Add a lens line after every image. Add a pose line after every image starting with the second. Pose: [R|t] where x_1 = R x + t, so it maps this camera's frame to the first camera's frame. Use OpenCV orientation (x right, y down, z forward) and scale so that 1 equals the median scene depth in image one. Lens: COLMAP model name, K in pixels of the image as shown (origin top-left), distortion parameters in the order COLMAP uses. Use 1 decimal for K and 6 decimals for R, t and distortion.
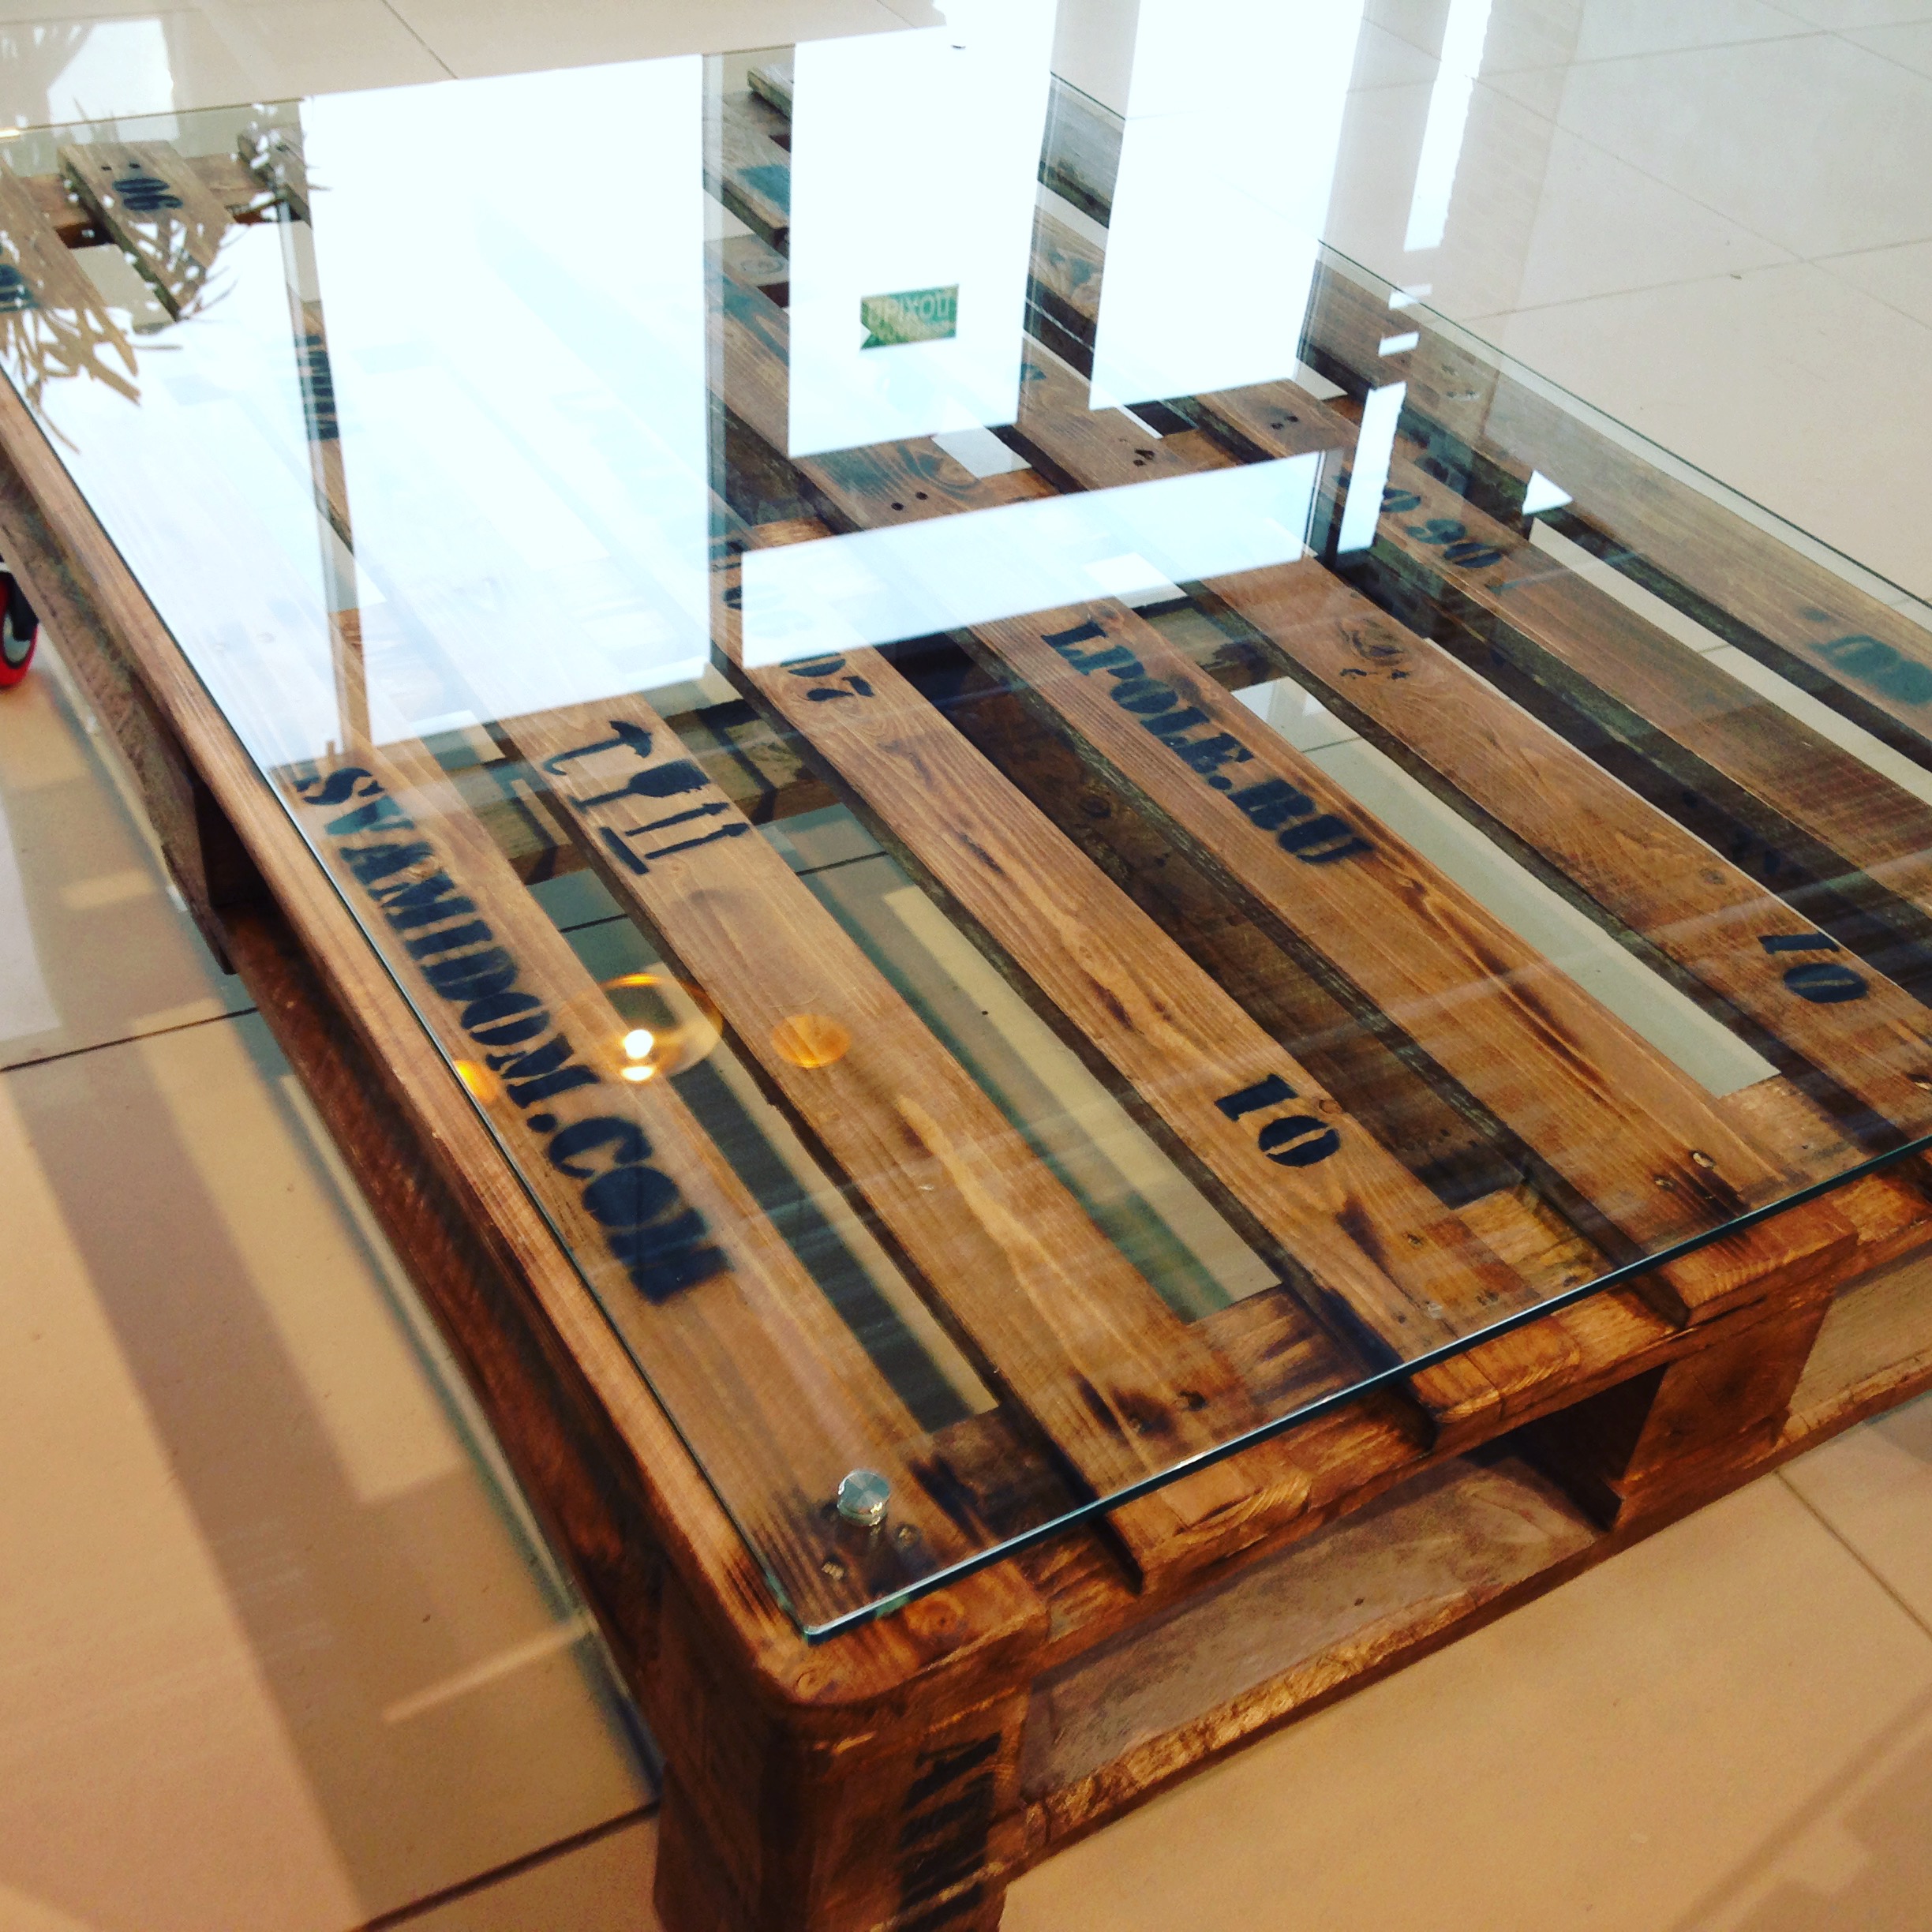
lens RADIAL K [[2338.4, 0, 966.0], [0, 2338.4, 966.0], [0, 0, 1]] dist [0.183280, -0.237740]
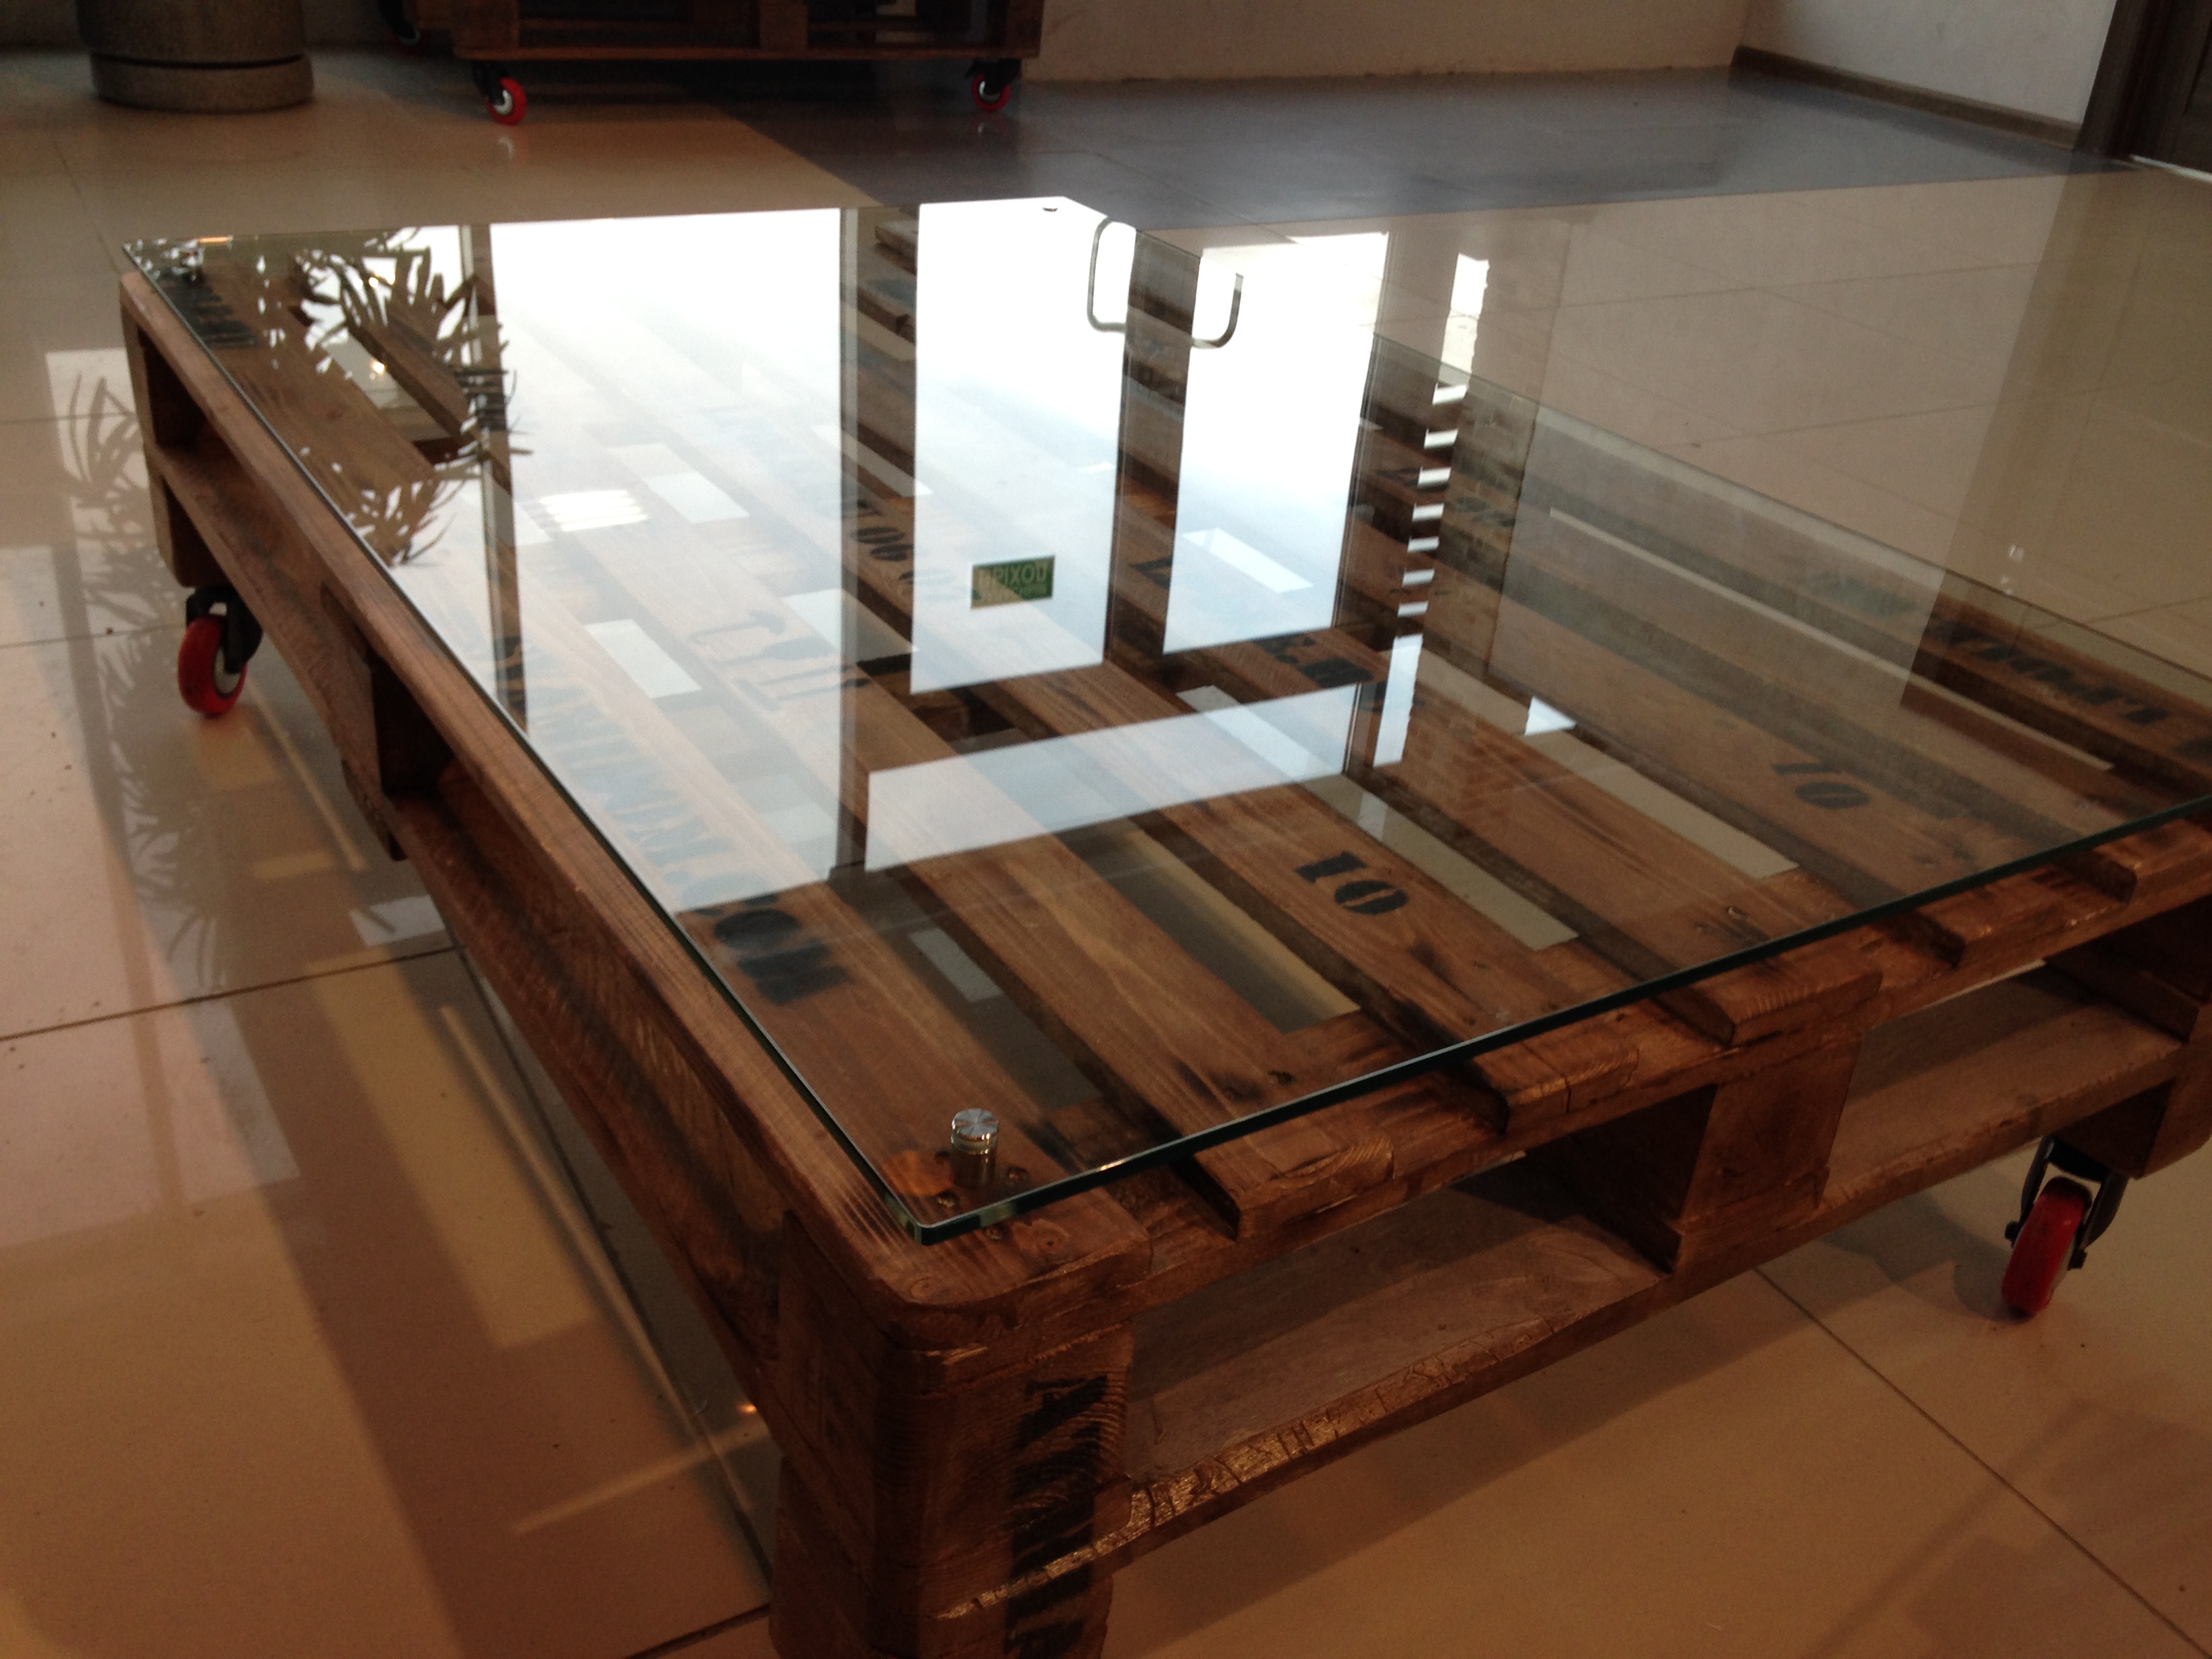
lens RADIAL K [[2017.4, 0, 1109.0], [0, 2017.4, 838.0], [0, 0, 1]] dist [0.172892, -0.260896]
pose [[0.999649, -0.007650, 0.025370, -0.004500], [0.012000, 0.984310, -0.176037, 0.216859], [-0.023625, 0.176279, 0.984057, 0.069796]]
